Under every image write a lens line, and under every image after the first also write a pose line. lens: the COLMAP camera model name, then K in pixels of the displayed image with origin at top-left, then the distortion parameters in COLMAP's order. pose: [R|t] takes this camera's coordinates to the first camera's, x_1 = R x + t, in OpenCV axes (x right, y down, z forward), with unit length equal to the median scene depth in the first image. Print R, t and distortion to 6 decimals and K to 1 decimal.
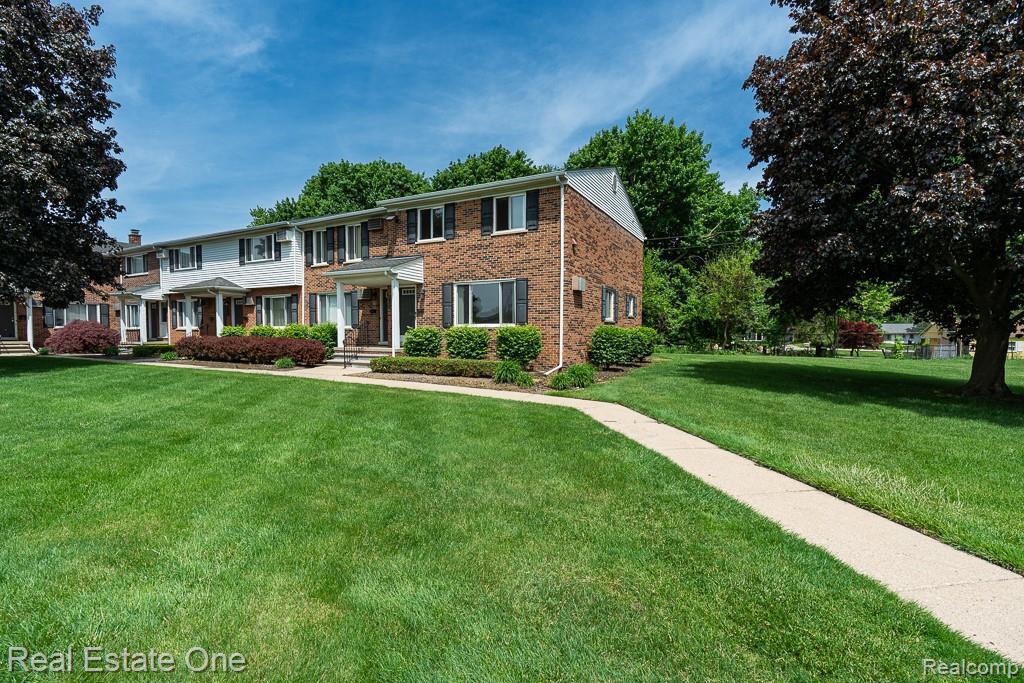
lens RADIAL K [[463.6, 0, 514.1], [0, 463.6, 332.6], [0, 0, 1]] dist [-0.003686, 0.000079]
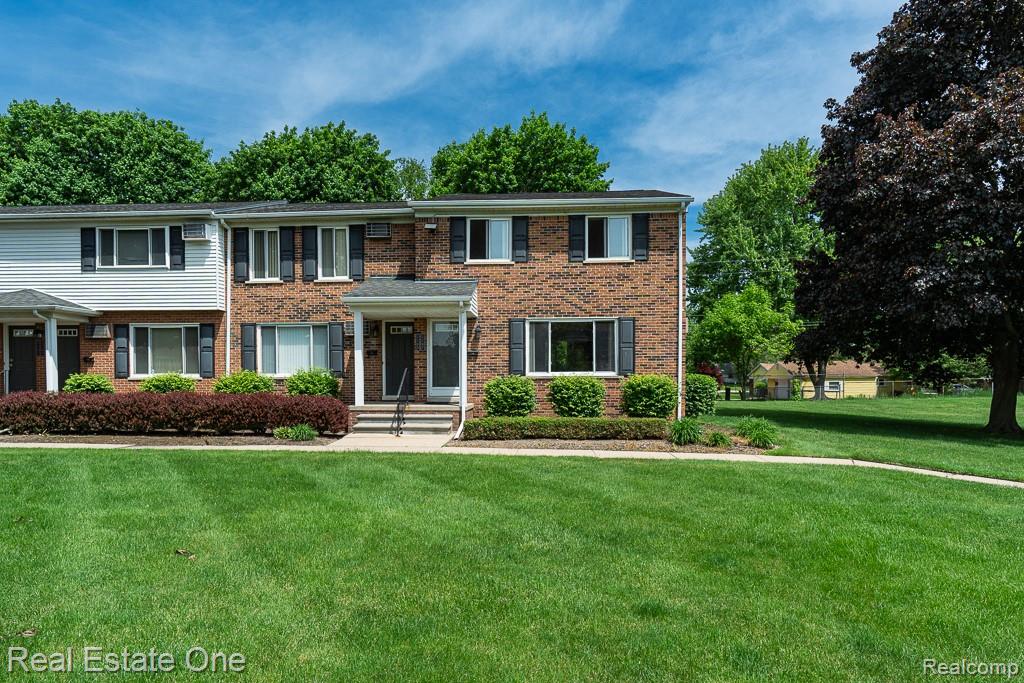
lens RADIAL K [[594.9, 0, 511.9], [0, 594.9, 363.3], [0, 0, 1]] dist [-0.000210, 0.000085]
pose [[0.912375, 0.001561, 0.409351, -0.458715], [0.004617, 0.999890, -0.014102, -0.015572], [-0.409328, 0.014756, 0.912268, 0.084020]]
